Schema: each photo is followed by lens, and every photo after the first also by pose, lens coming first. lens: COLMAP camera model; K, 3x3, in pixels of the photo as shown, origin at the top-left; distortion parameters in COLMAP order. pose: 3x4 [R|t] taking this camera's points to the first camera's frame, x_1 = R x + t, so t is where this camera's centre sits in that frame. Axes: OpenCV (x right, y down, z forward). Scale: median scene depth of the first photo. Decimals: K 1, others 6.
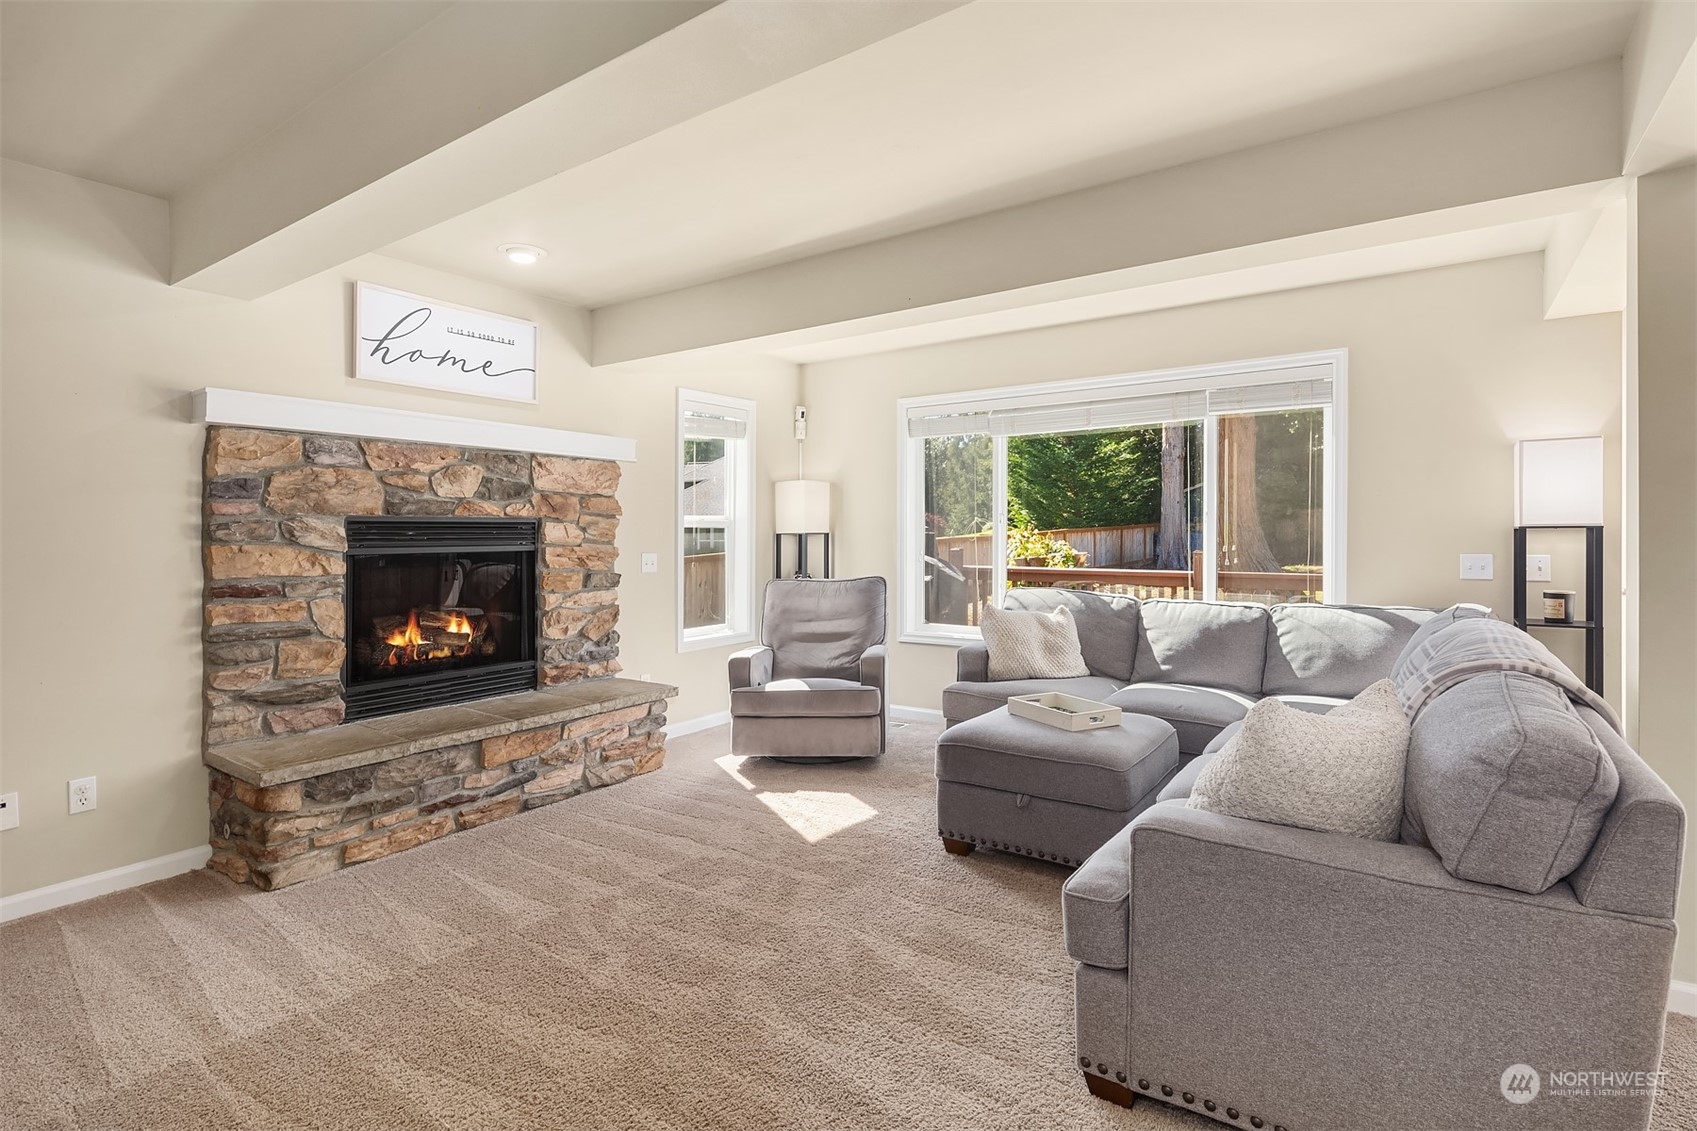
lens RADIAL K [[835.5, 0, 851.4], [0, 835.5, 533.6], [0, 0, 1]] dist [-0.002684, -0.000606]
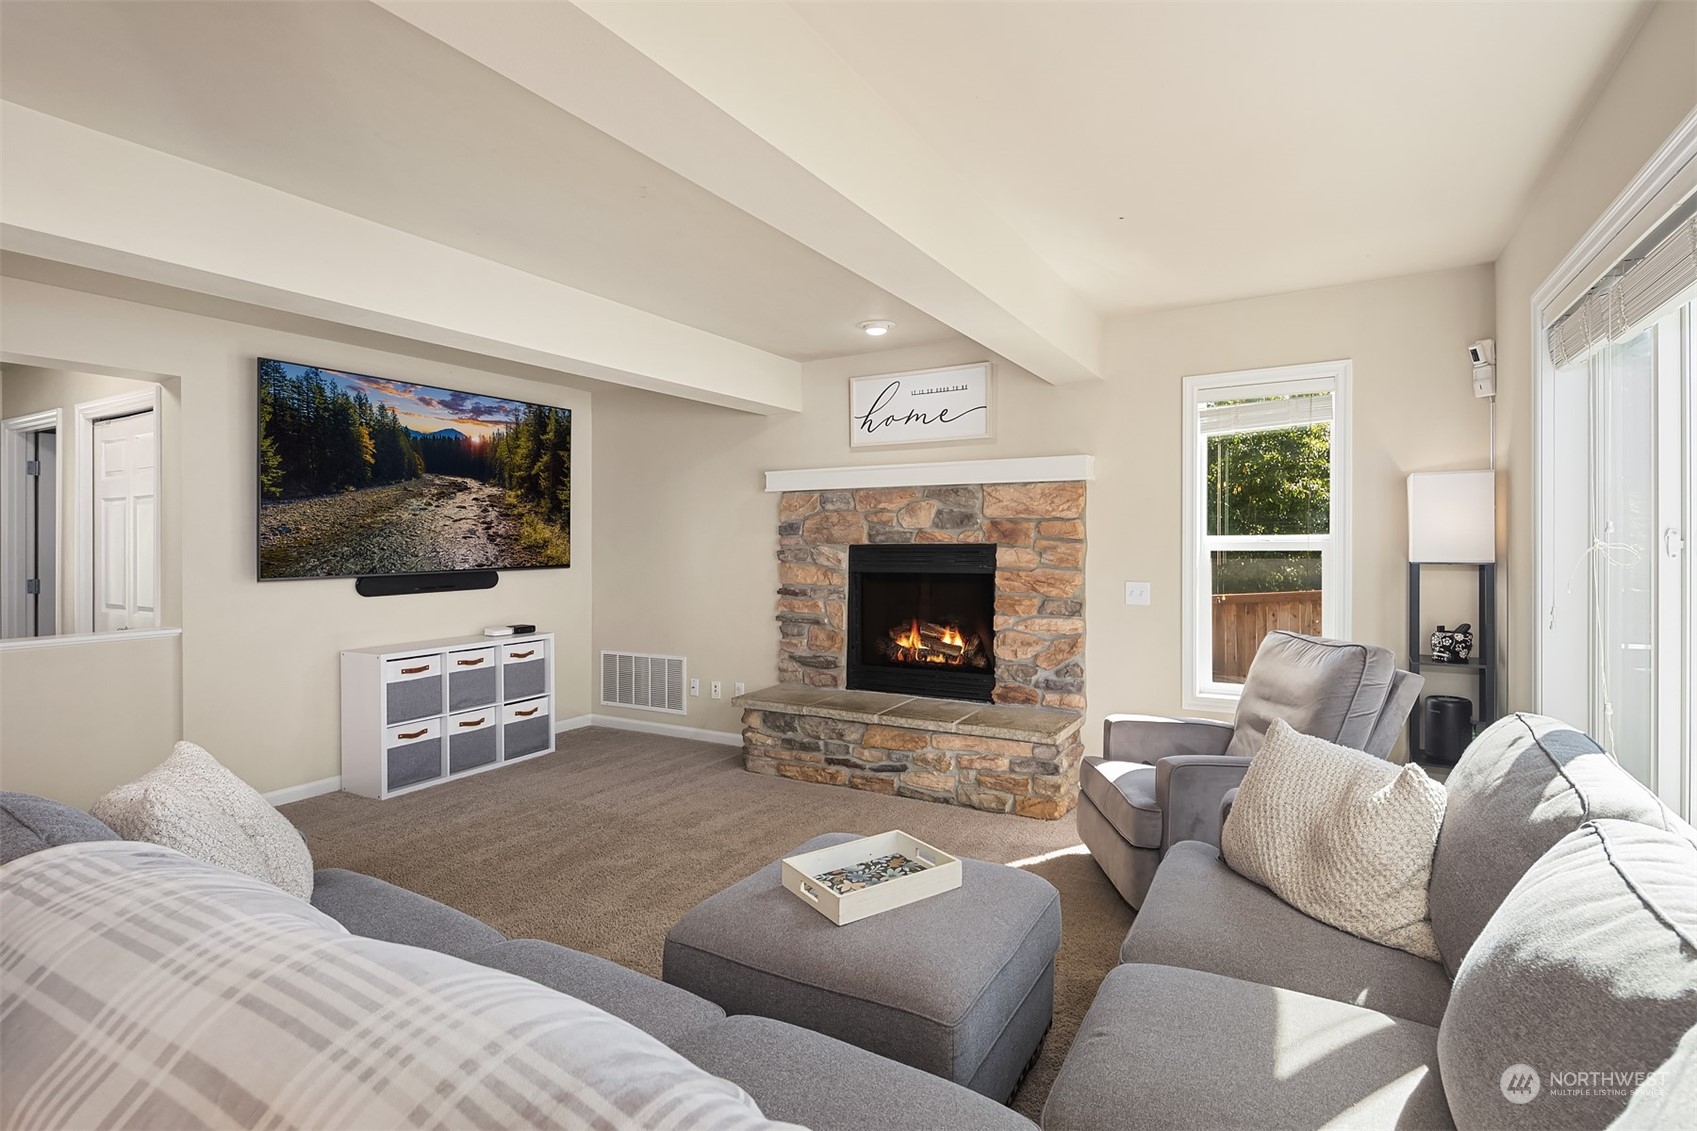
lens RADIAL K [[835.5, 0, 851.4], [0, 835.5, 533.6], [0, 0, 1]] dist [-0.002684, -0.000606]
pose [[0.068150, -0.004257, -0.997666, 0.748832], [0.006483, 0.999972, -0.003824, -0.031208], [0.997654, -0.006207, 0.068176, 0.822523]]
